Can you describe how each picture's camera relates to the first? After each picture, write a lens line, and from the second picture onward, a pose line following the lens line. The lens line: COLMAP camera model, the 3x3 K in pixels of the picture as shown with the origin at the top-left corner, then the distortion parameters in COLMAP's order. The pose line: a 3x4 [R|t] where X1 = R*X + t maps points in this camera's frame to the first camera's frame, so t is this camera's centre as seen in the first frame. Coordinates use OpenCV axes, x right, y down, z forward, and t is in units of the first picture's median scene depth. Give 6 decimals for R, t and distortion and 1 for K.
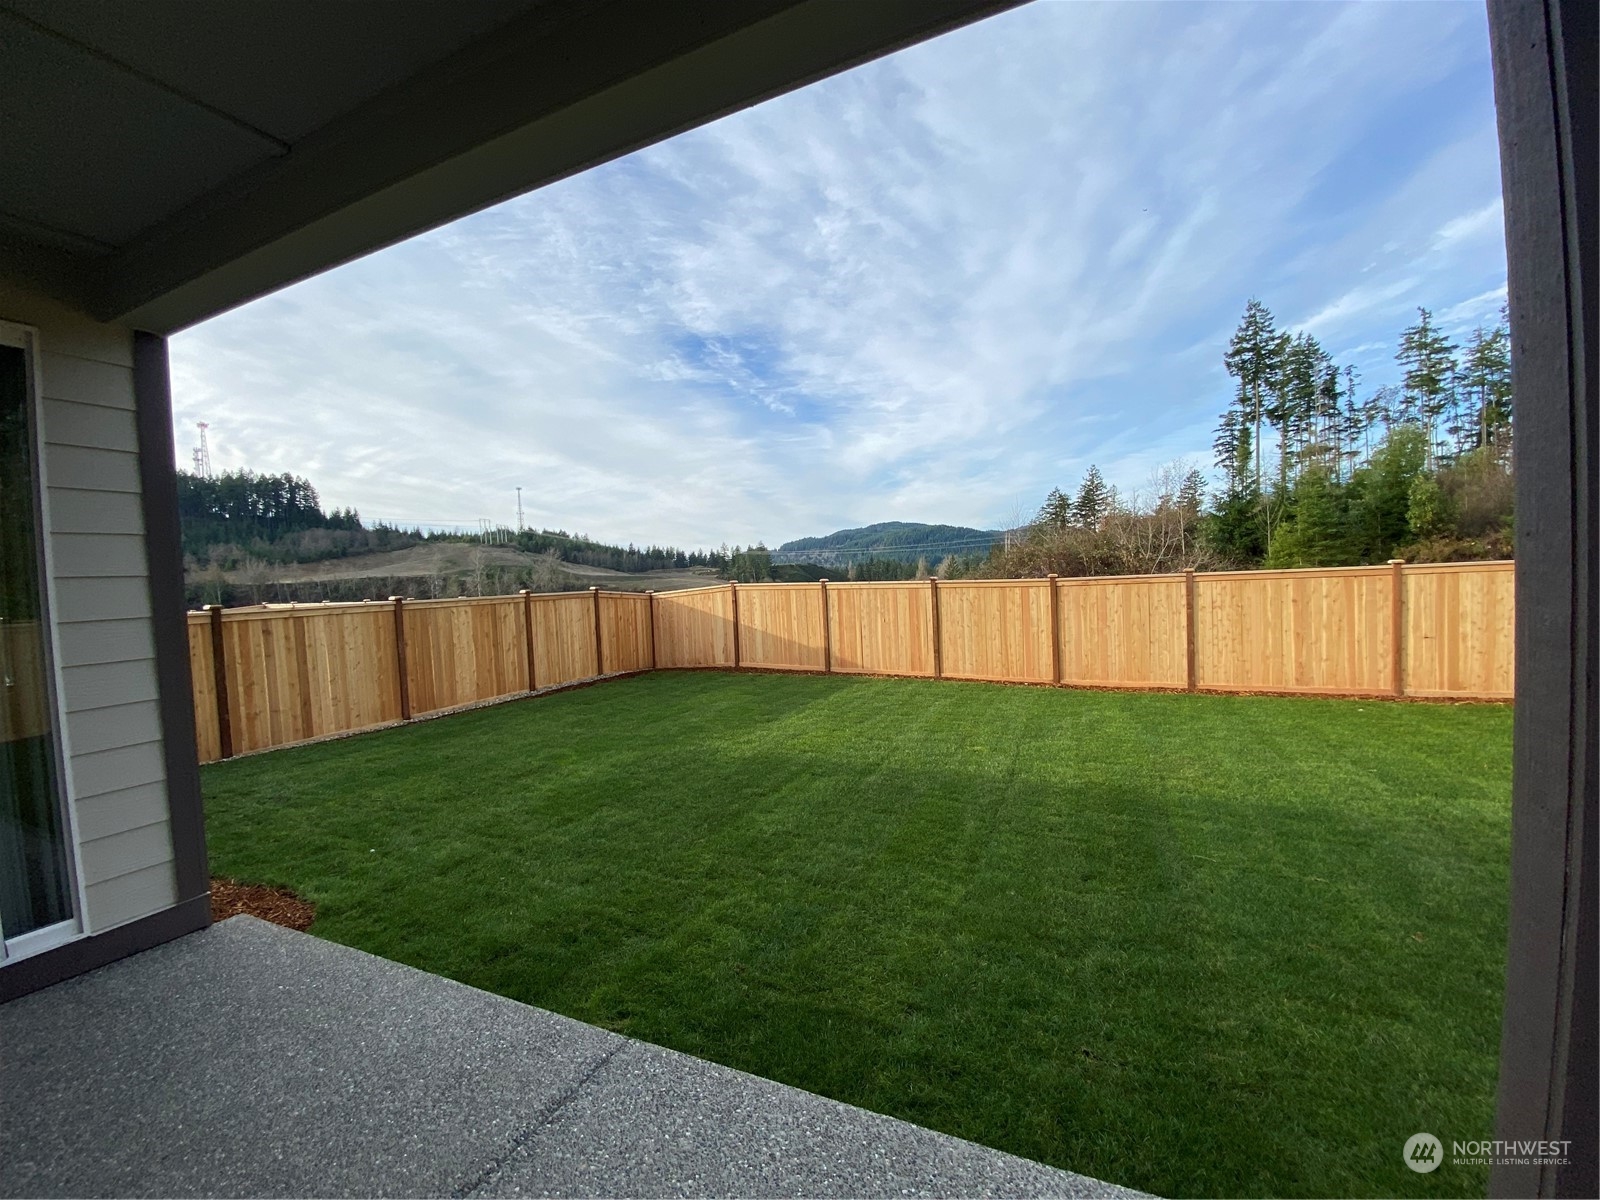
lens RADIAL K [[642.3, 0, 803.2], [0, 642.3, 599.0], [0, 0, 1]] dist [0.000634, -0.014871]
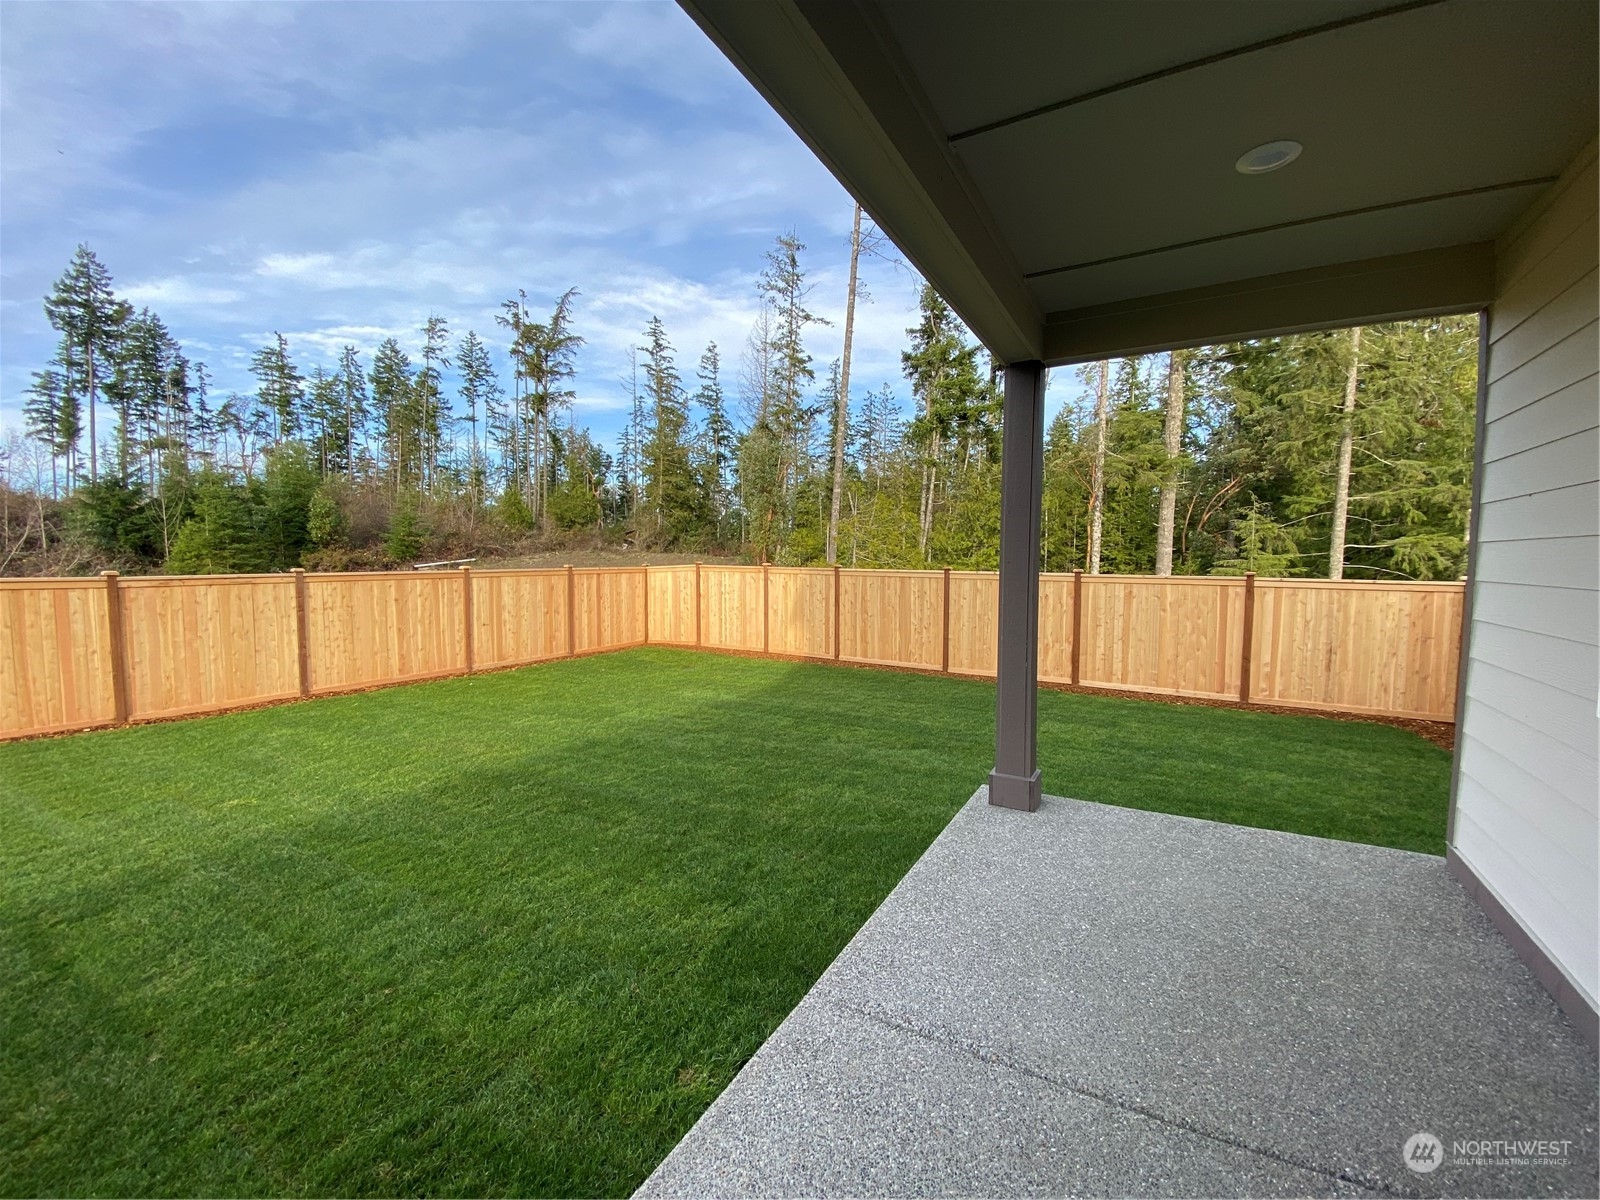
lens RADIAL K [[642.3, 0, 803.2], [0, 642.3, 599.0], [0, 0, 1]] dist [0.000634, -0.014871]
pose [[0.073852, -0.018185, 0.997103, -0.257497], [0.026749, 0.999510, 0.016247, 0.001775], [-0.996910, 0.025471, 0.074302, 0.177442]]
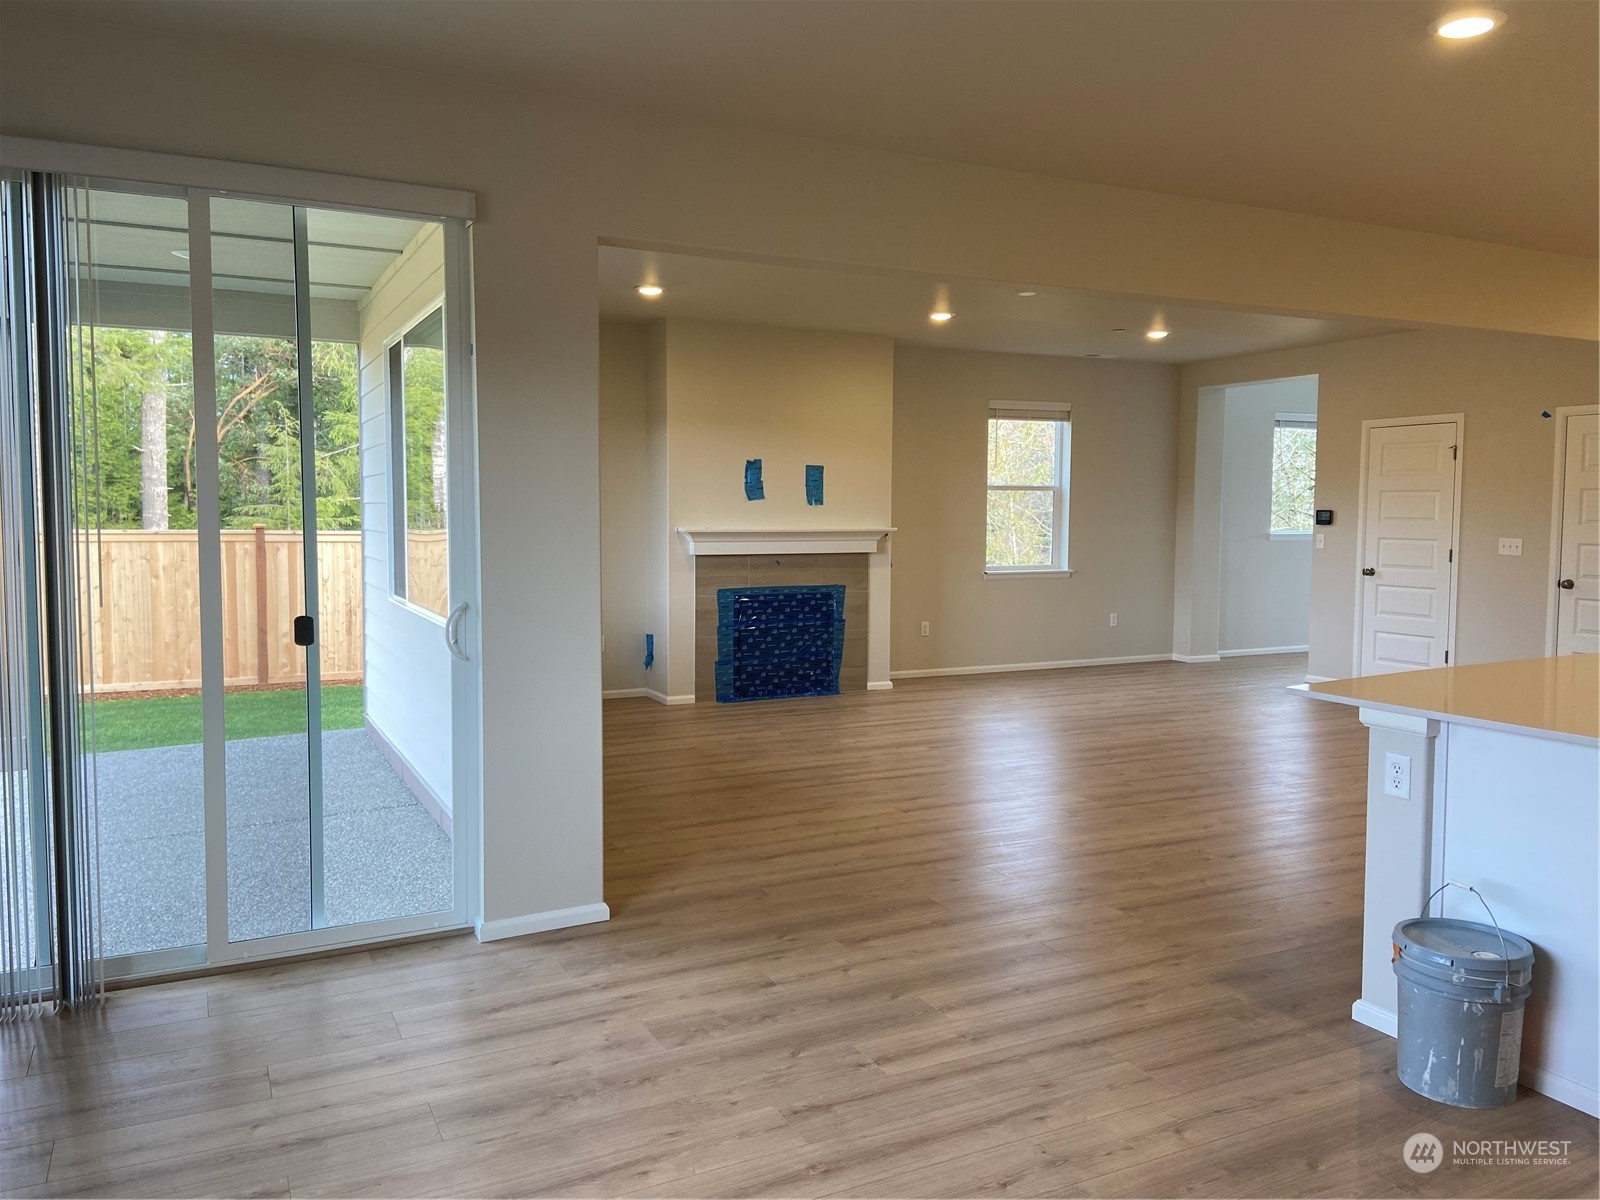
lens RADIAL K [[1211.0, 0, 801.3], [0, 1211.0, 592.0], [0, 0, 1]] dist [0.038481, -0.003711]
pose [[-0.794430, -0.003046, 0.607349, -0.495434], [0.050877, 0.996139, 0.071544, 0.003478], [-0.605222, 0.087737, -0.791207, 0.283056]]
